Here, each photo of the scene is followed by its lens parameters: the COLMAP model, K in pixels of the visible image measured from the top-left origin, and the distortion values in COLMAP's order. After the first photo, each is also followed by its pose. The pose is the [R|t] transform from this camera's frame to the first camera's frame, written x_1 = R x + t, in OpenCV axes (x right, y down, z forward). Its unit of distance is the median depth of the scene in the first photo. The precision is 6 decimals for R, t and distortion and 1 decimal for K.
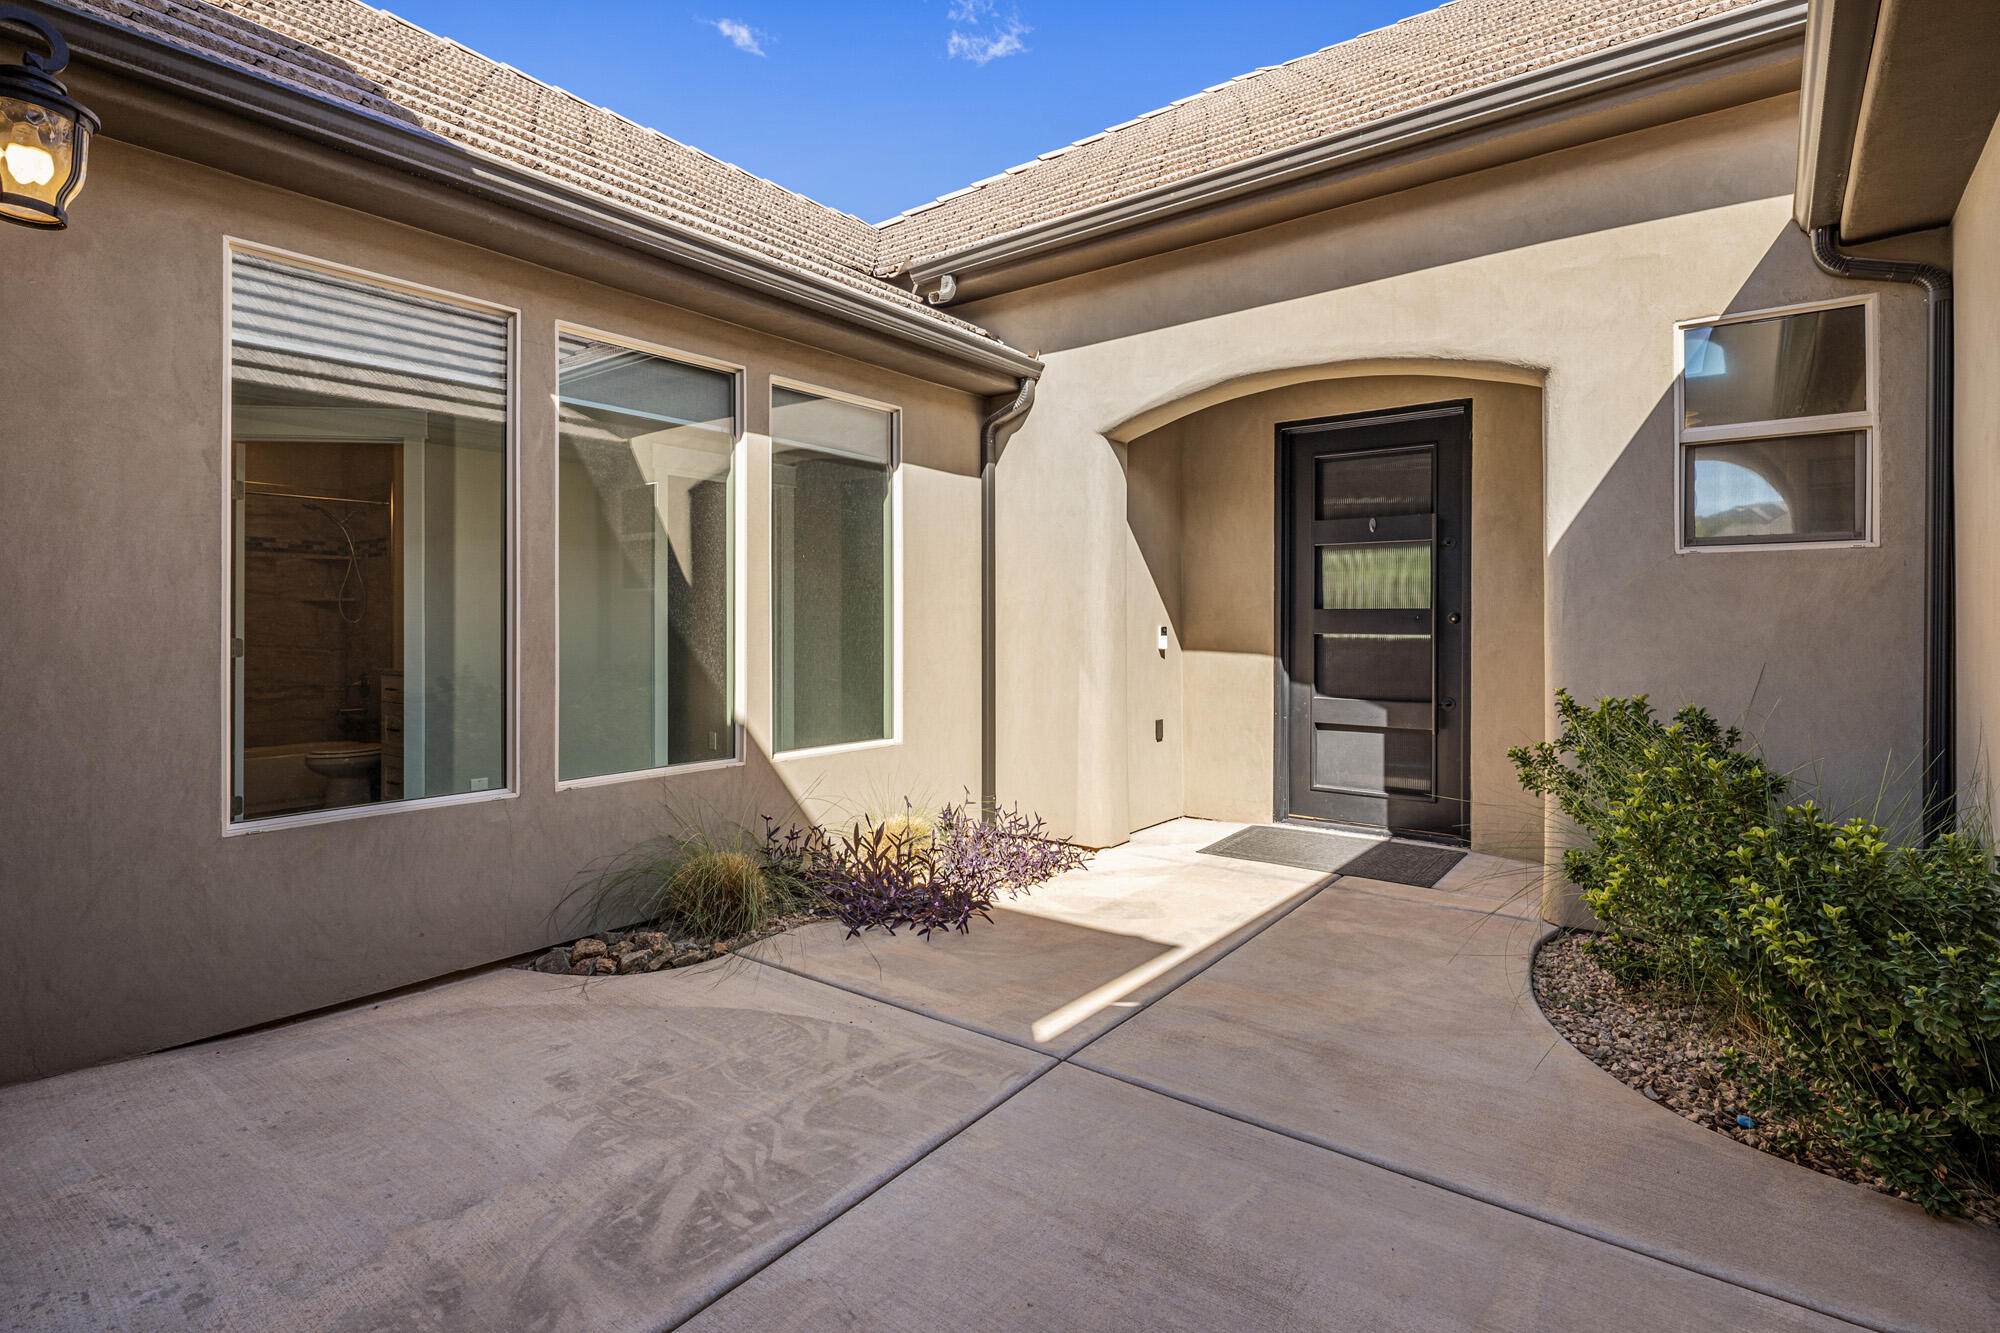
lens RADIAL K [[981.7, 0, 1012.2], [0, 981.7, 619.5], [0, 0, 1]] dist [-0.003334, -0.000187]
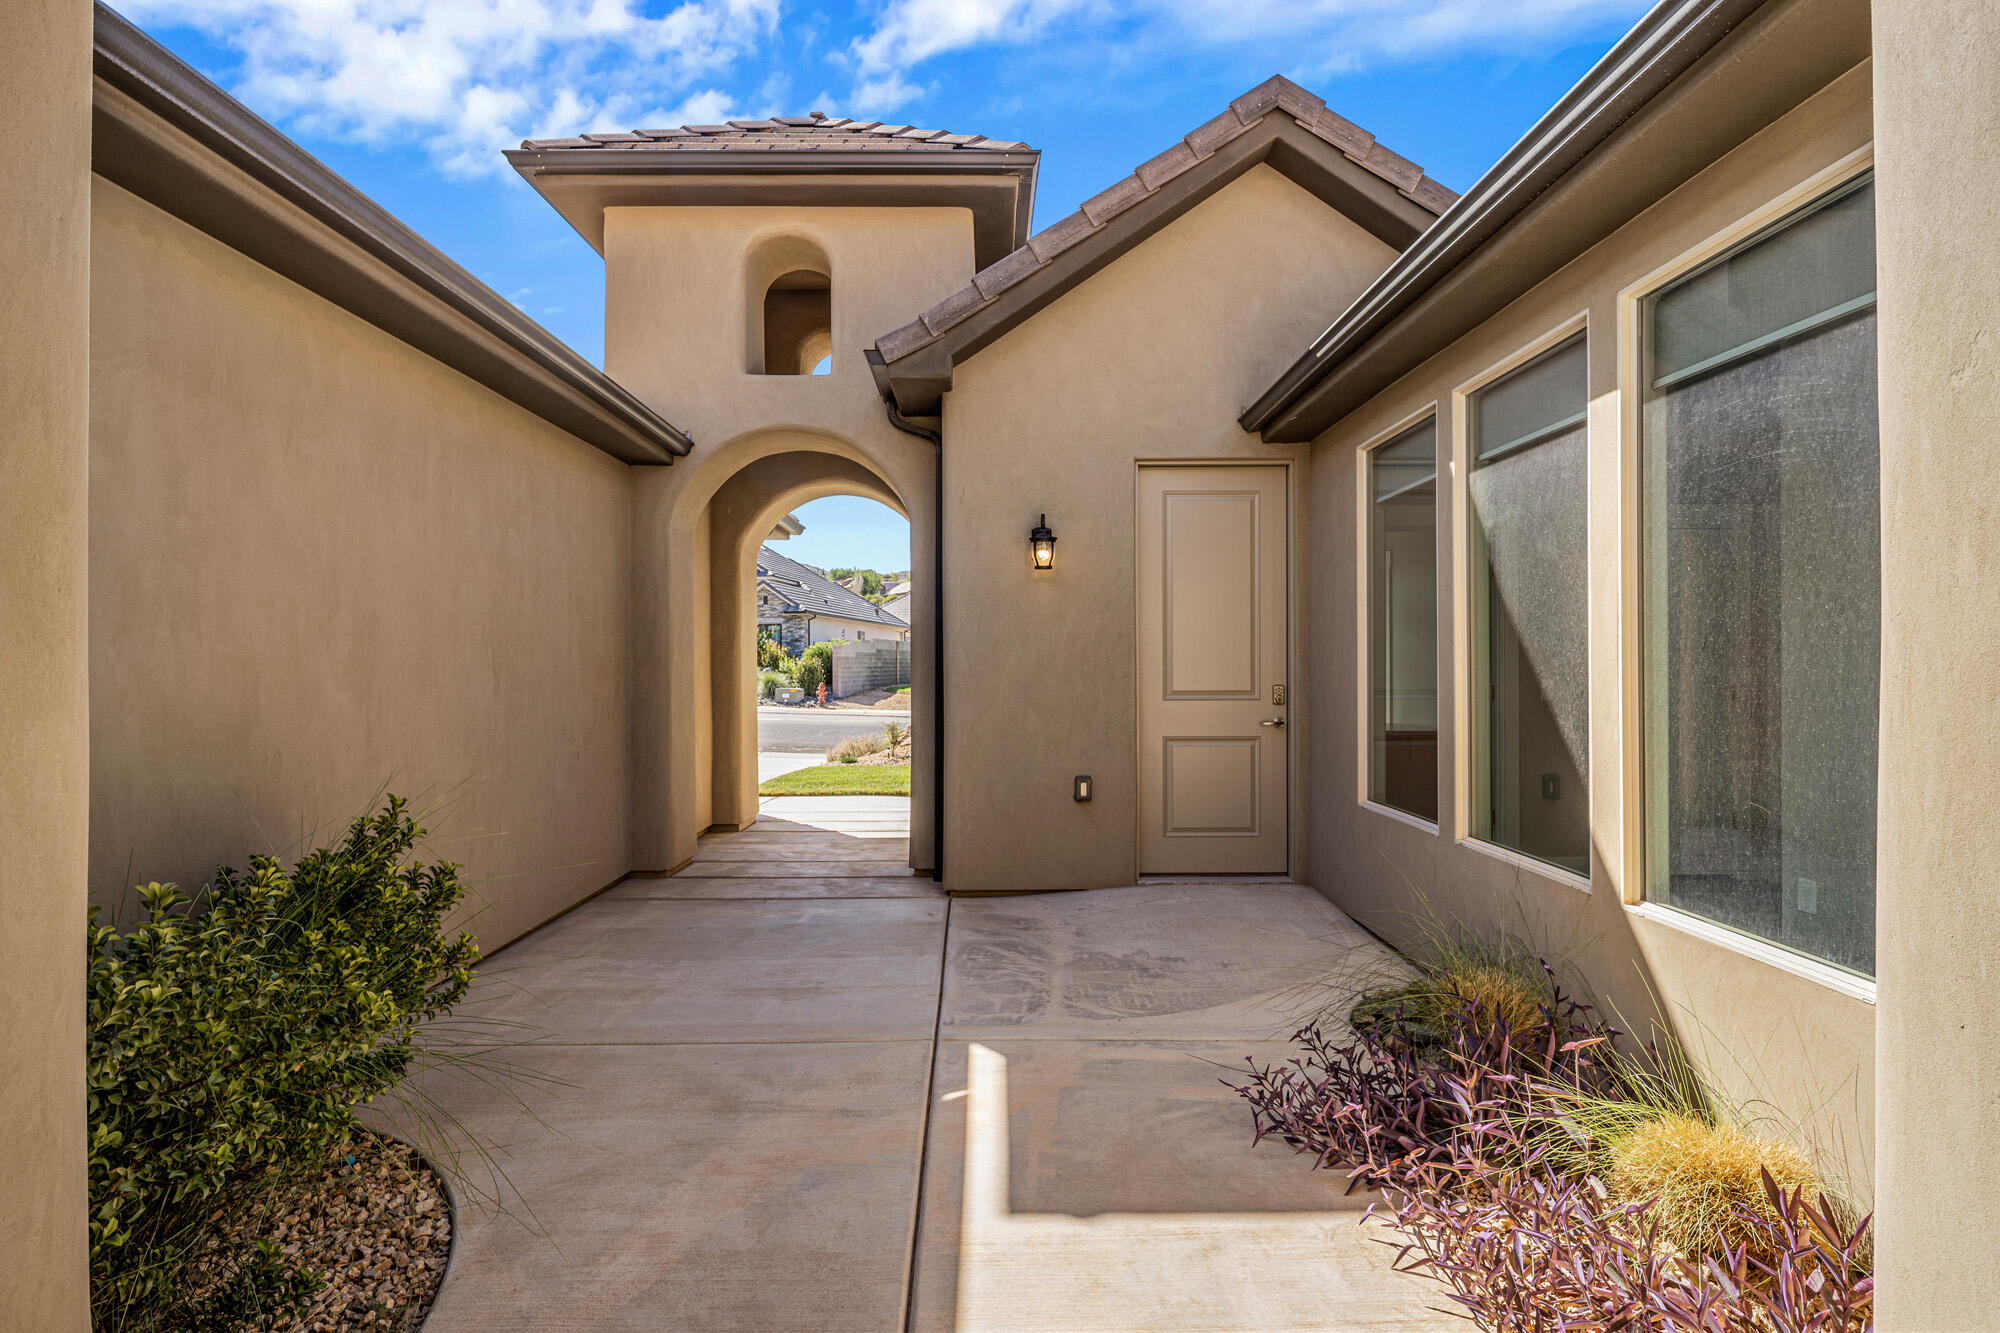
lens RADIAL K [[981.7, 0, 1001.1], [0, 981.7, 667.9], [0, 0, 1]] dist [-0.003334, -0.000187]
pose [[-0.792055, 0.003848, -0.610437, 0.725713], [0.003772, 0.999992, 0.001409, -0.021777], [0.610438, -0.001186, -0.792063, 1.992882]]
